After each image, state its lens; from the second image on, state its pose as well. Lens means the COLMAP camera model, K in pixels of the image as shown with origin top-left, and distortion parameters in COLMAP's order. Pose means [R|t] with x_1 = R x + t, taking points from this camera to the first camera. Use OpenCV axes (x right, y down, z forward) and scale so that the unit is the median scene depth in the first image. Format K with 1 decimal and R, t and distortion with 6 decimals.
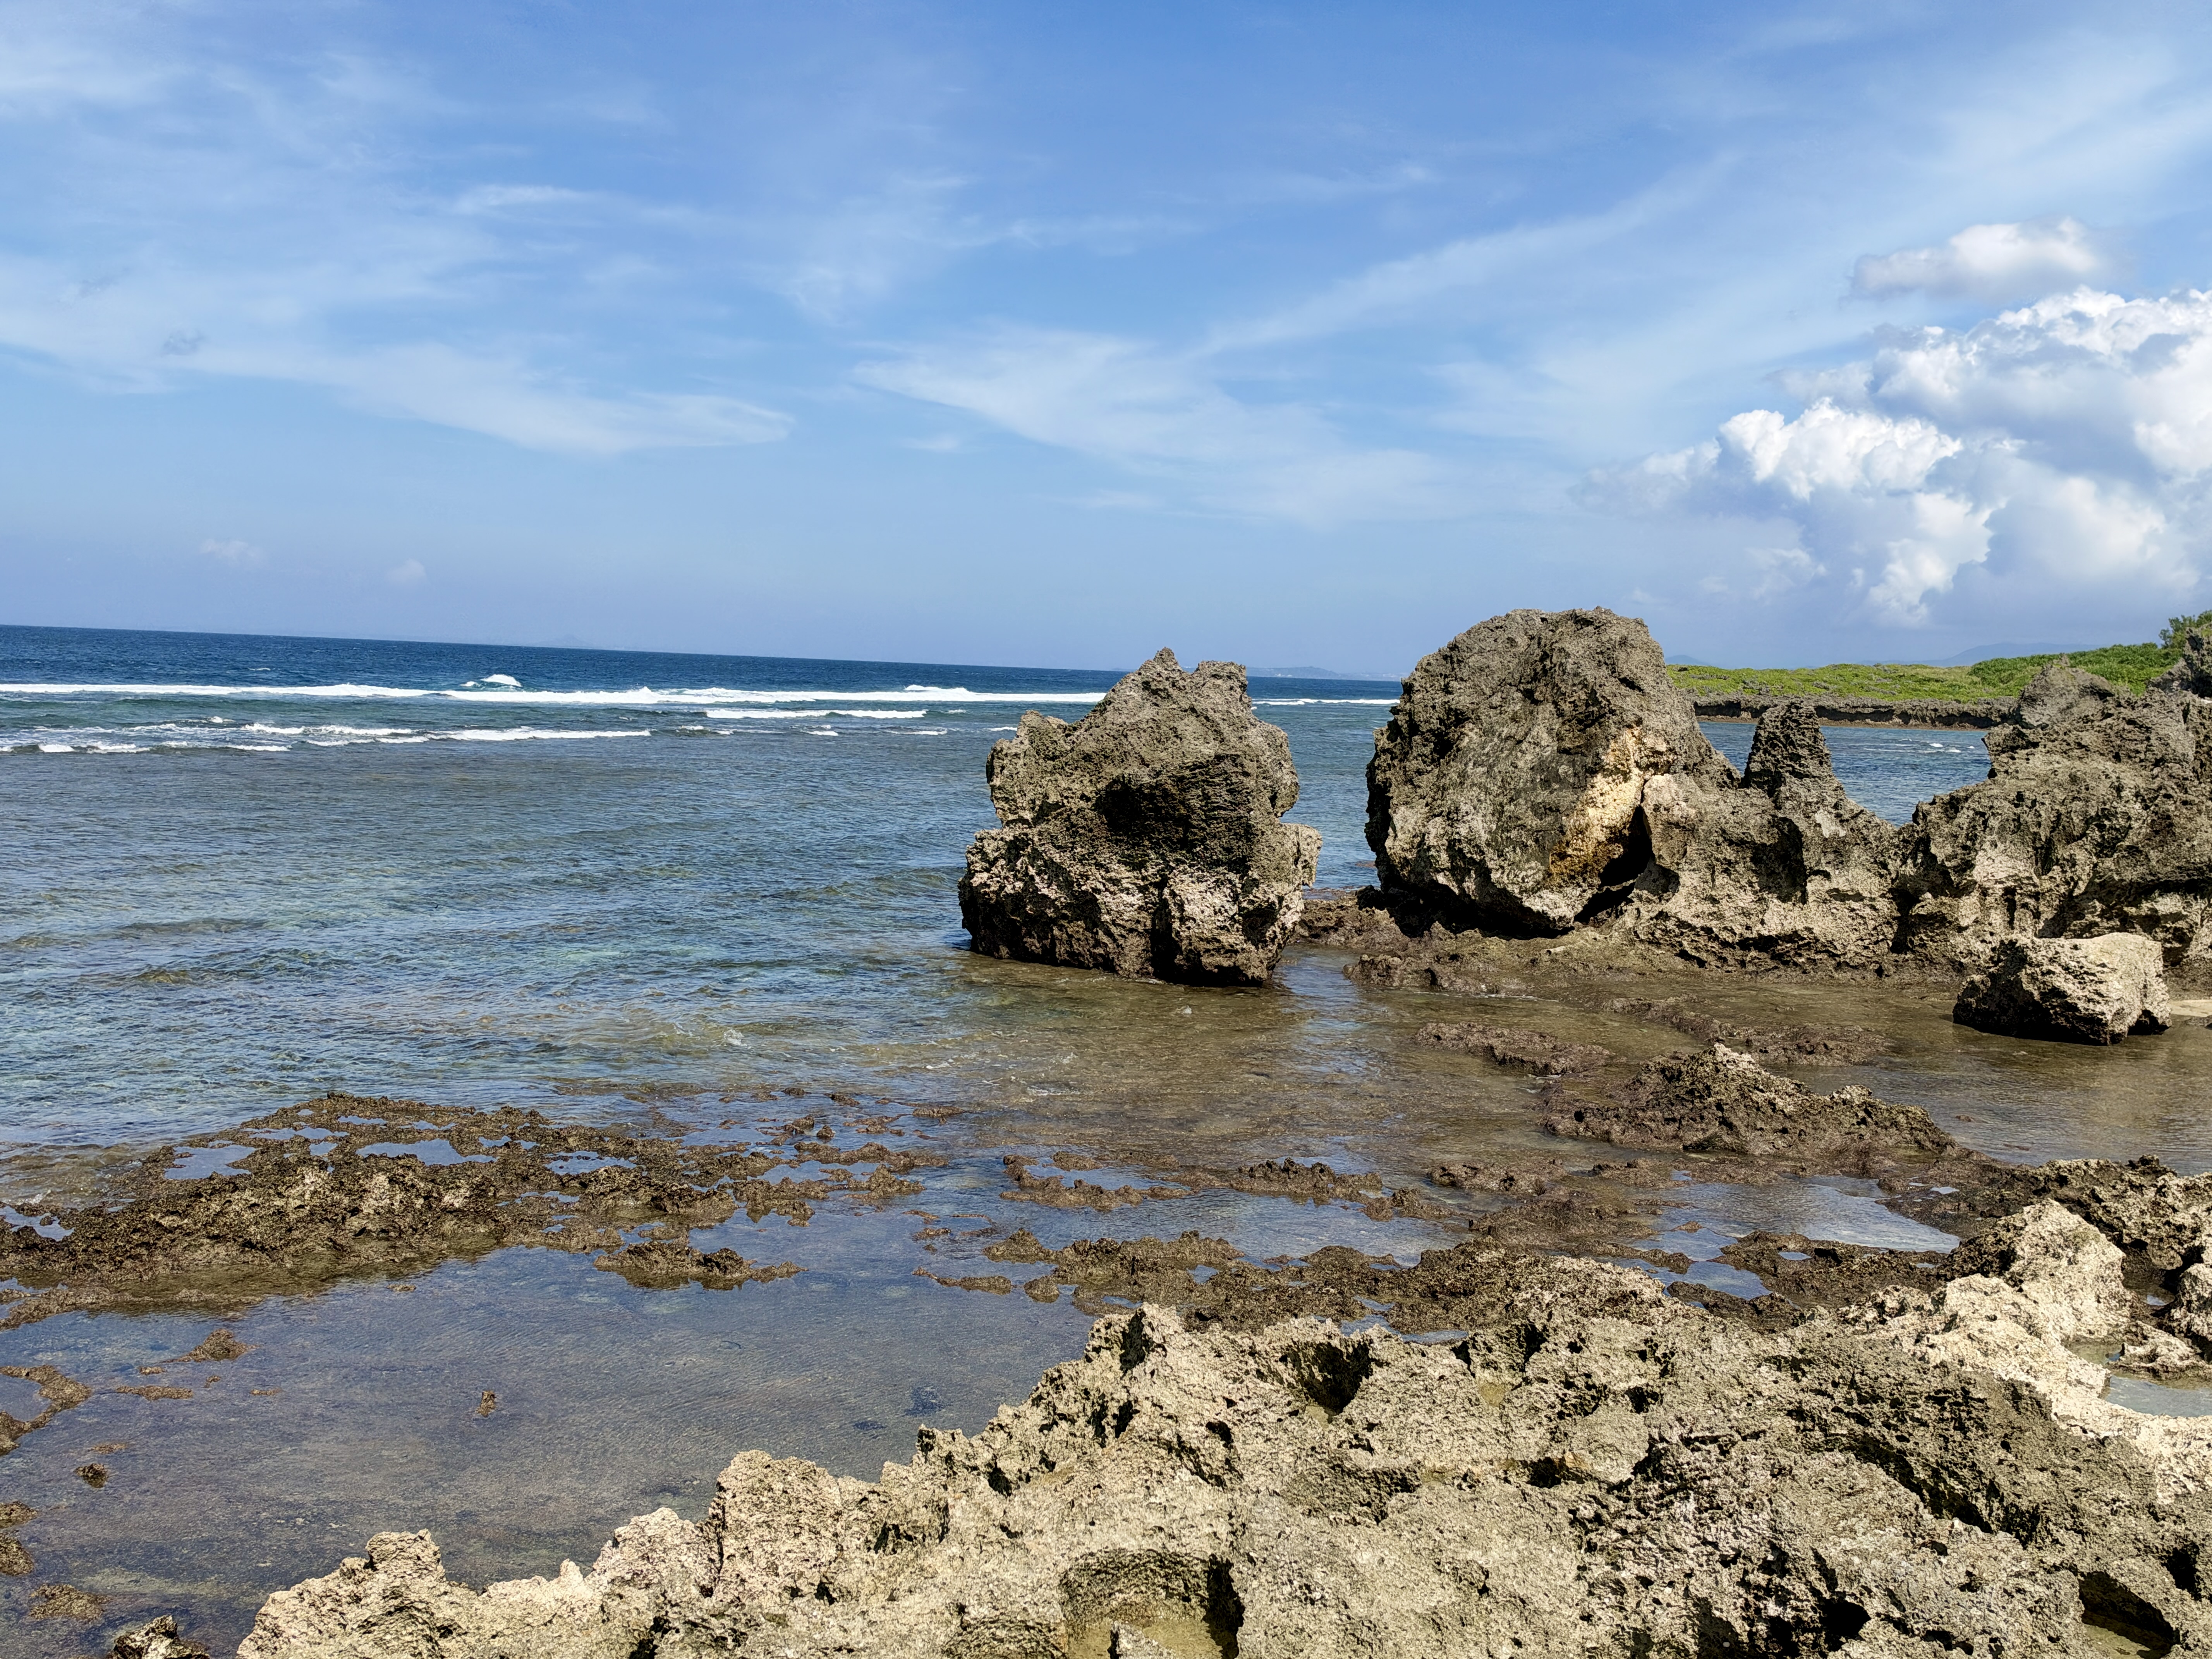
lens RADIAL K [[2384.1, 0, 1106.0], [0, 2384.1, 829.5], [0, 0, 1]] dist [0.466492, -1.974226]
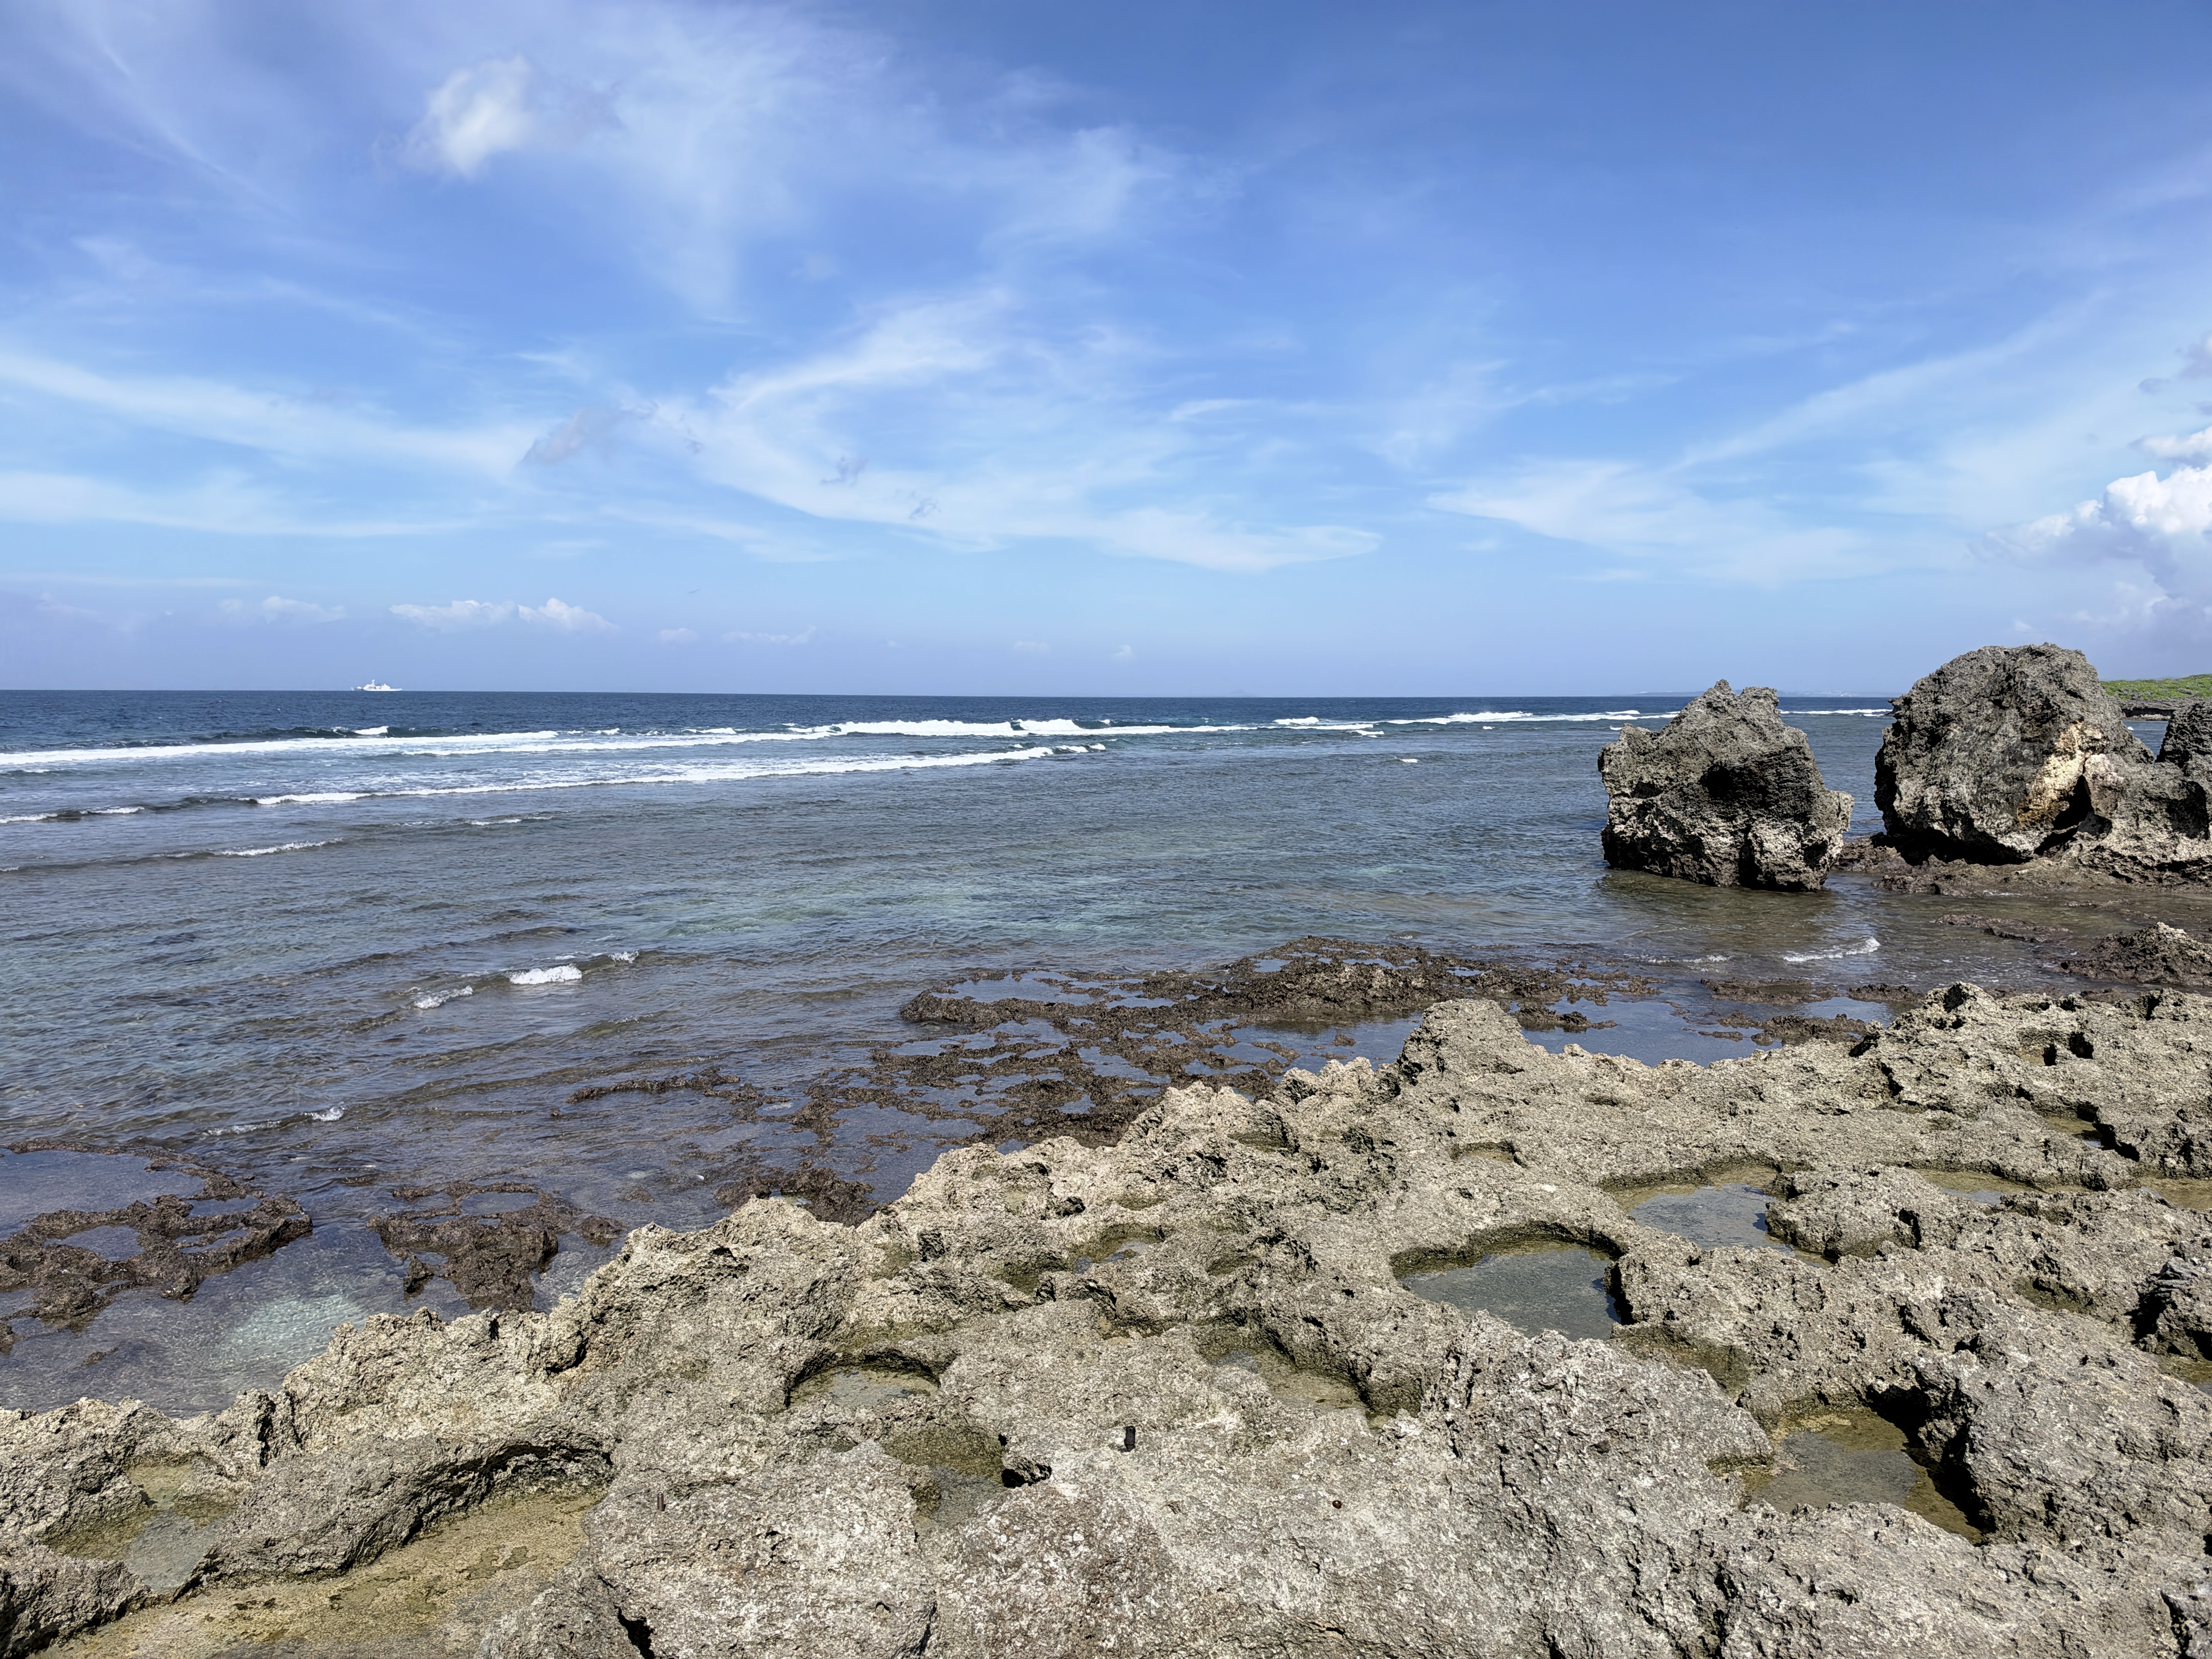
lens RADIAL K [[1639.7, 0, 1105.1], [0, 1639.7, 851.0], [0, 0, 1]] dist [0.091121, -0.103943]
pose [[0.959833, -0.006087, -0.280505, -0.068978], [0.012503, 0.999699, 0.021088, 0.007426], [0.280292, -0.023748, 0.959621, -0.155998]]
